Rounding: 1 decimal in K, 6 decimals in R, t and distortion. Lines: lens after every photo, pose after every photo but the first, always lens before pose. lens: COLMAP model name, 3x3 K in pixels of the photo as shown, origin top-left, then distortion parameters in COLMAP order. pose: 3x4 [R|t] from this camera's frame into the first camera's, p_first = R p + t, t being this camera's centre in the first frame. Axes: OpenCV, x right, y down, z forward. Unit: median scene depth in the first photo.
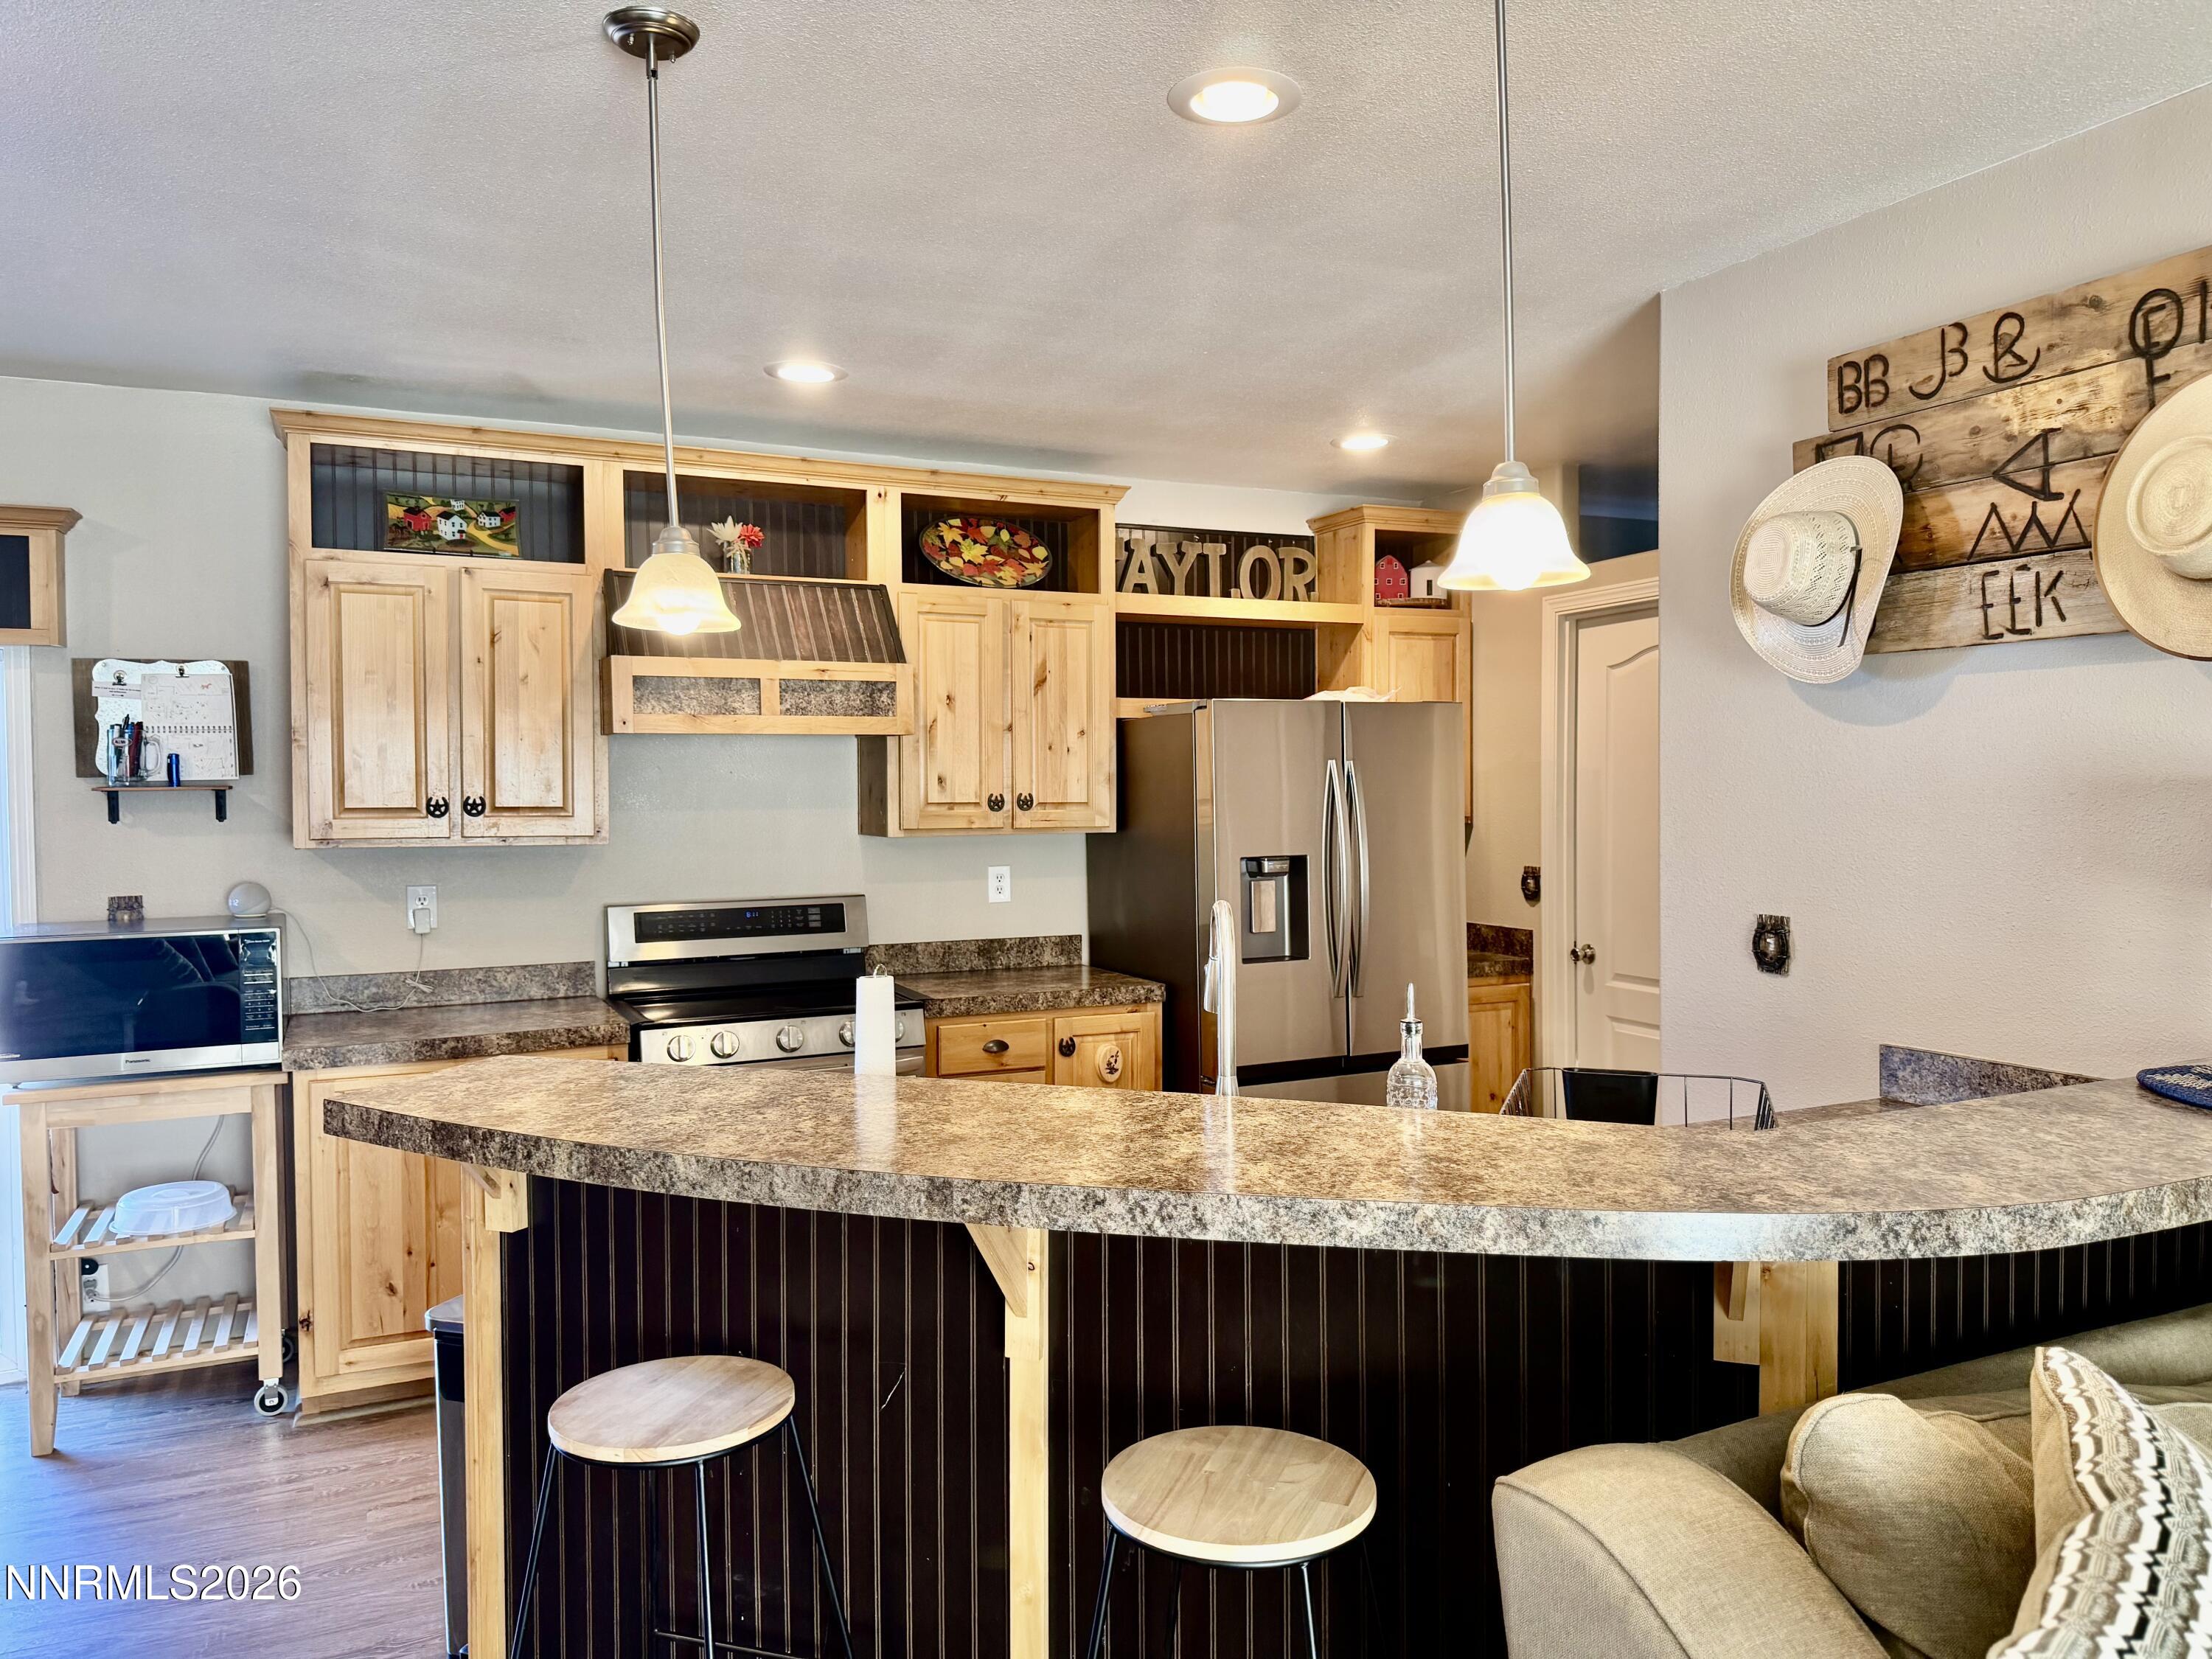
lens RADIAL K [[1544.5, 0, 1118.1], [0, 1544.5, 840.9], [0, 0, 1]] dist [0.130424, -0.230955]
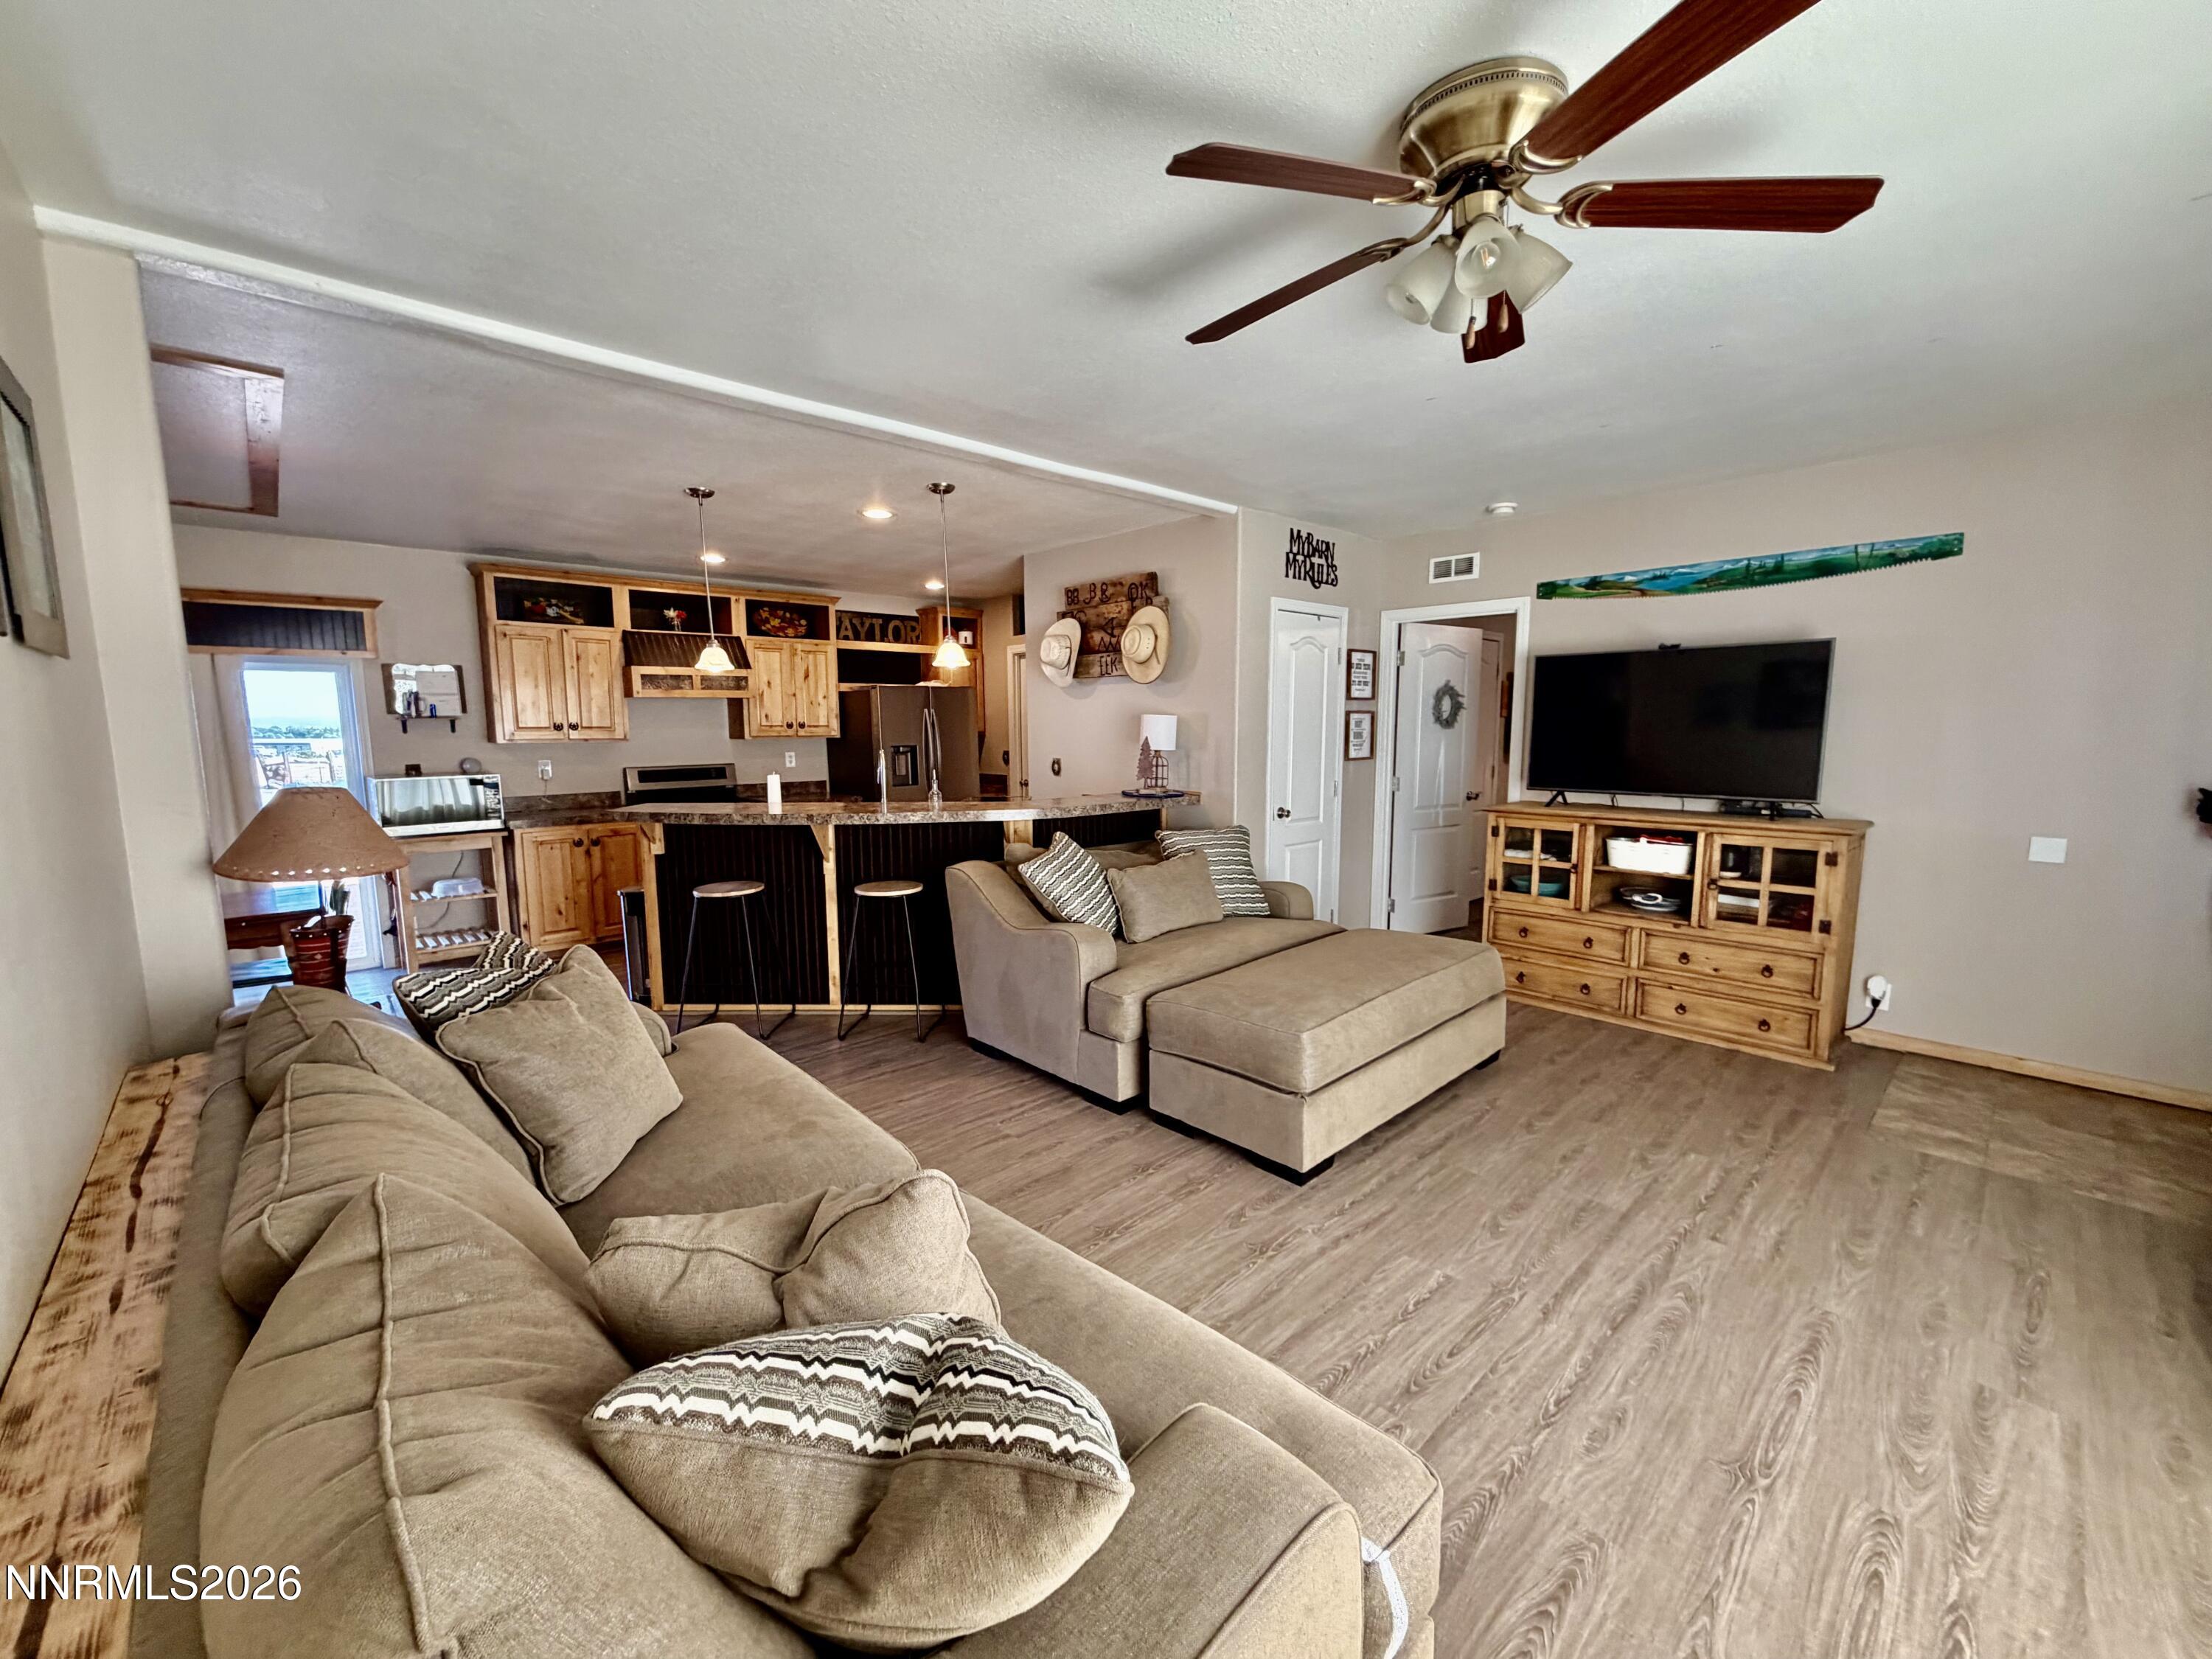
lens RADIAL K [[895.4, 0, 1101.2], [0, 895.4, 828.6], [0, 0, 1]] dist [-0.001055, -0.000038]
pose [[0.955499, -0.034852, 0.292928, -0.029904], [0.011105, 0.996542, 0.082341, 0.029449], [-0.294785, -0.075424, 0.952582, -0.565957]]
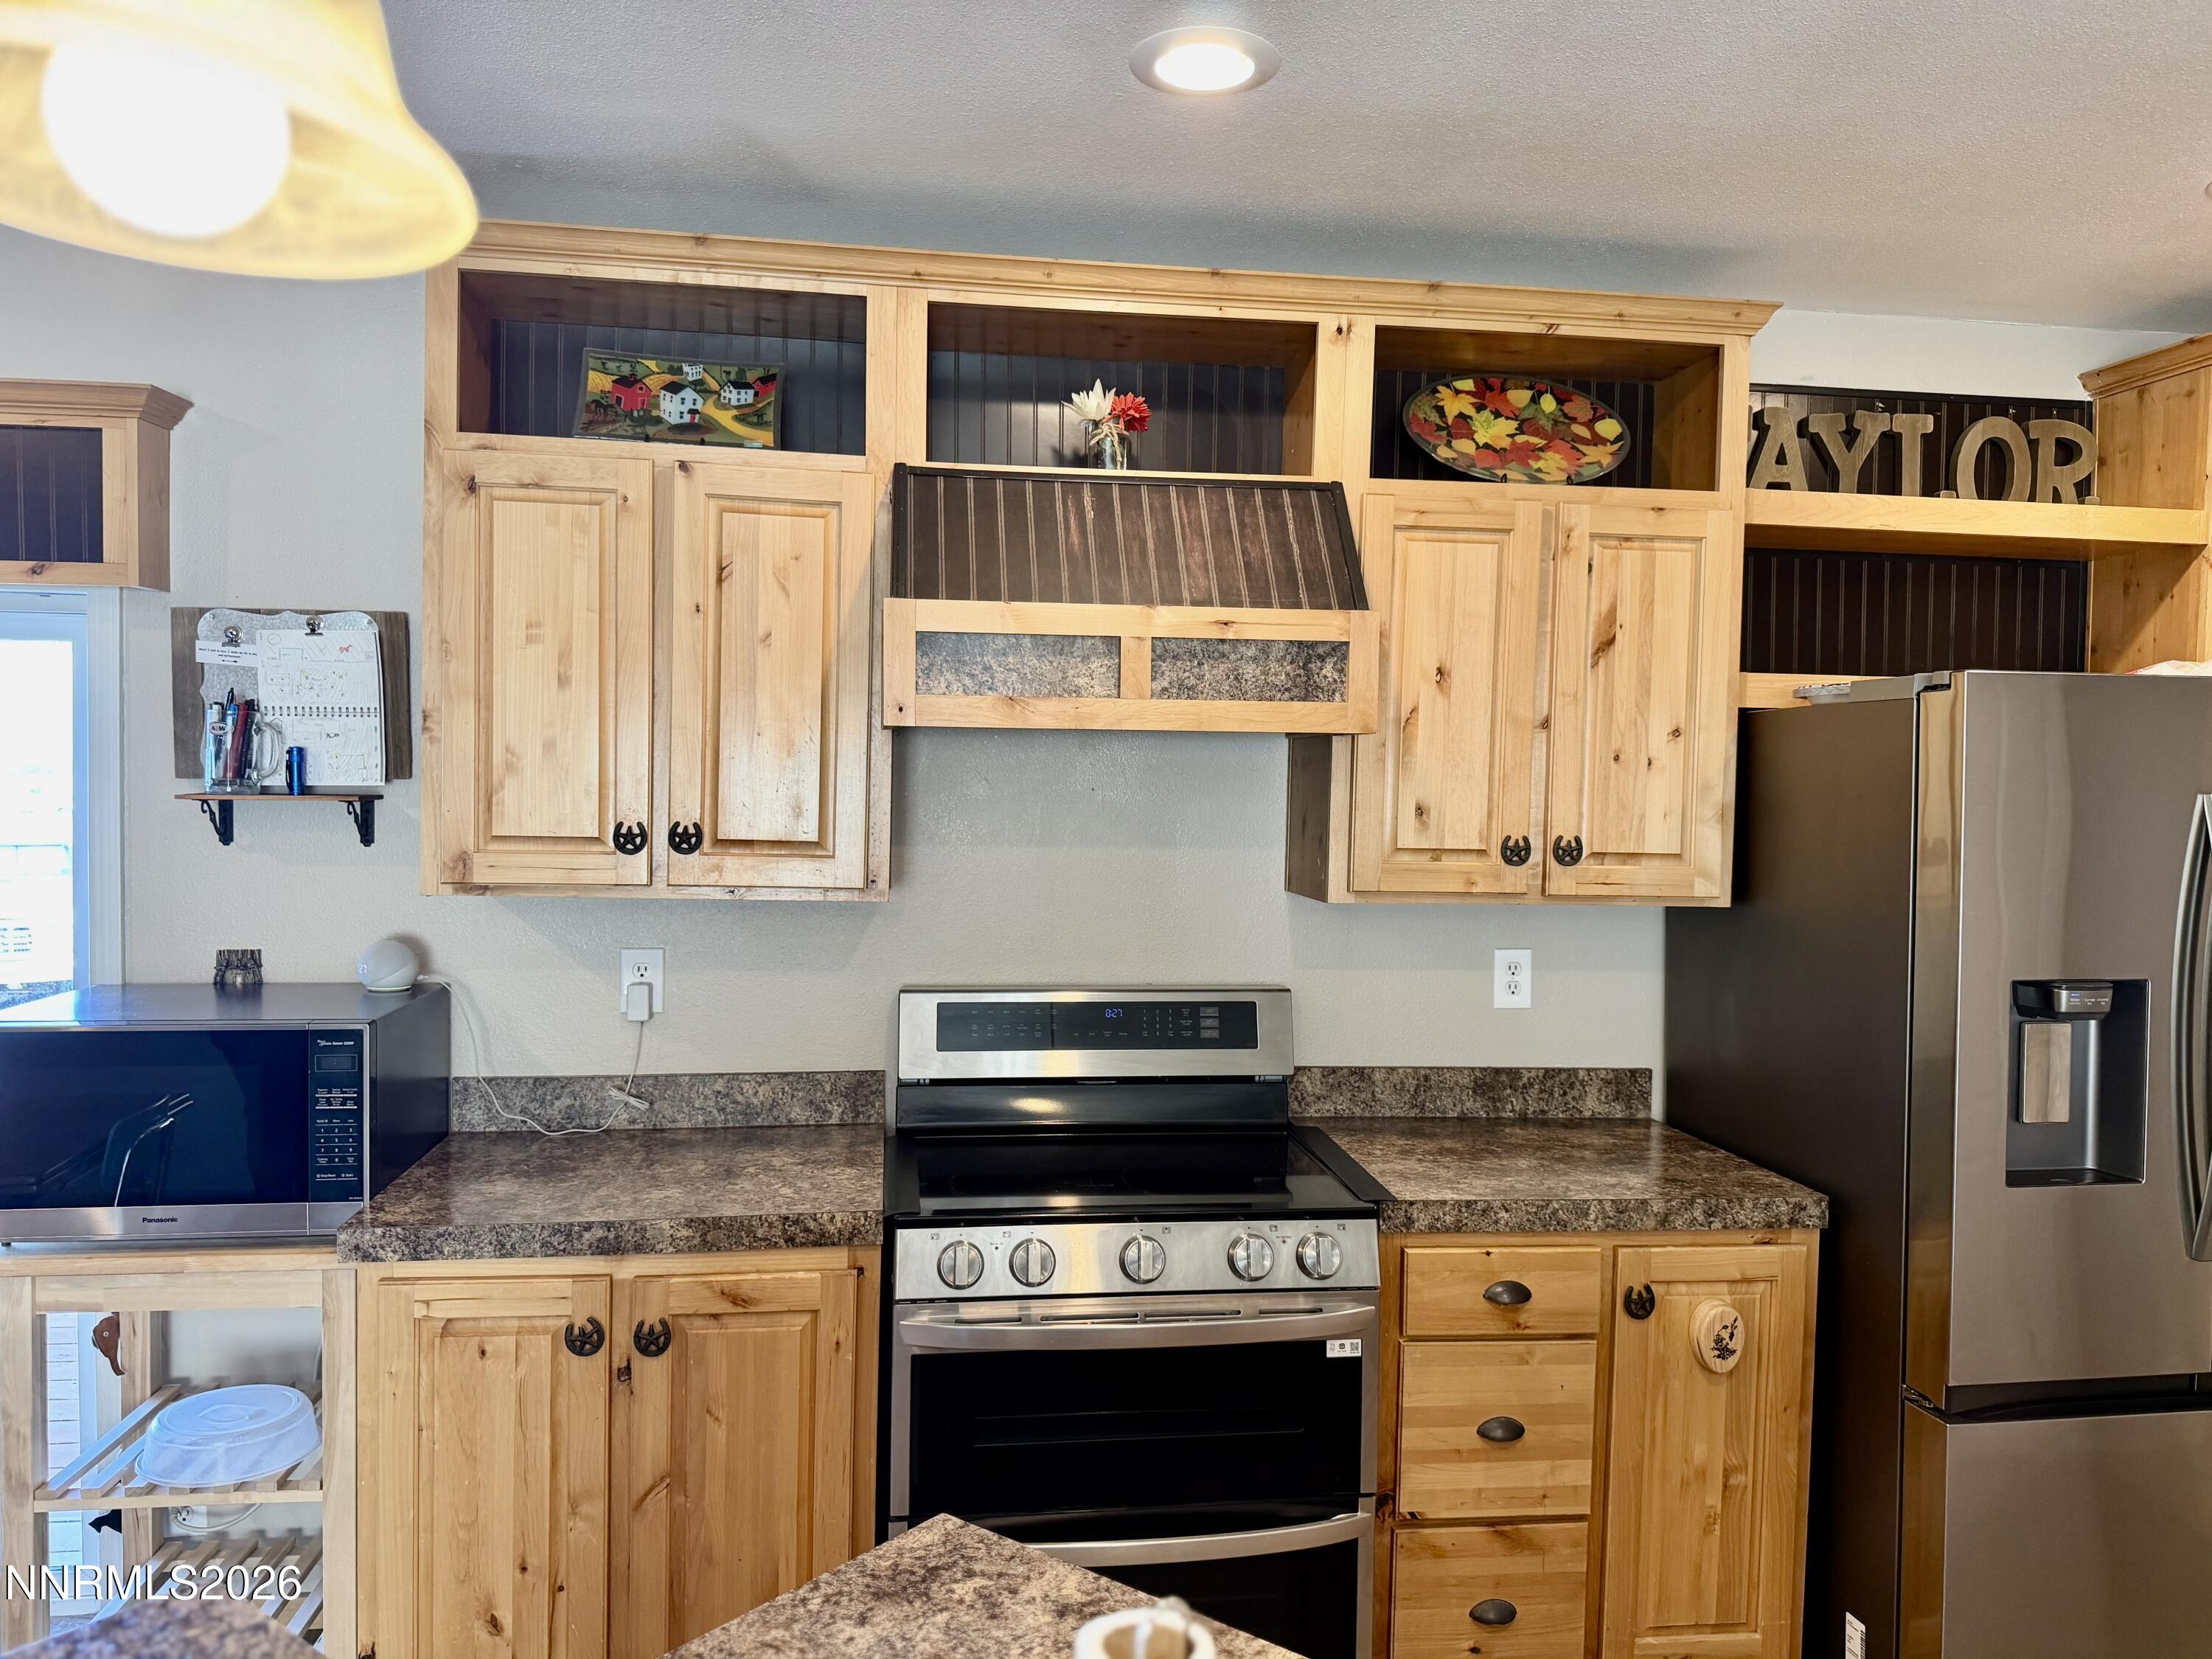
lens RADIAL K [[1544.5, 0, 1118.1], [0, 1544.5, 840.9], [0, 0, 1]] dist [0.130424, -0.230955]
pose [[0.952426, 0.035298, -0.302719, -0.047063], [-0.034993, 0.999367, 0.006432, -0.028839], [0.302755, 0.004467, 0.953058, 0.418258]]
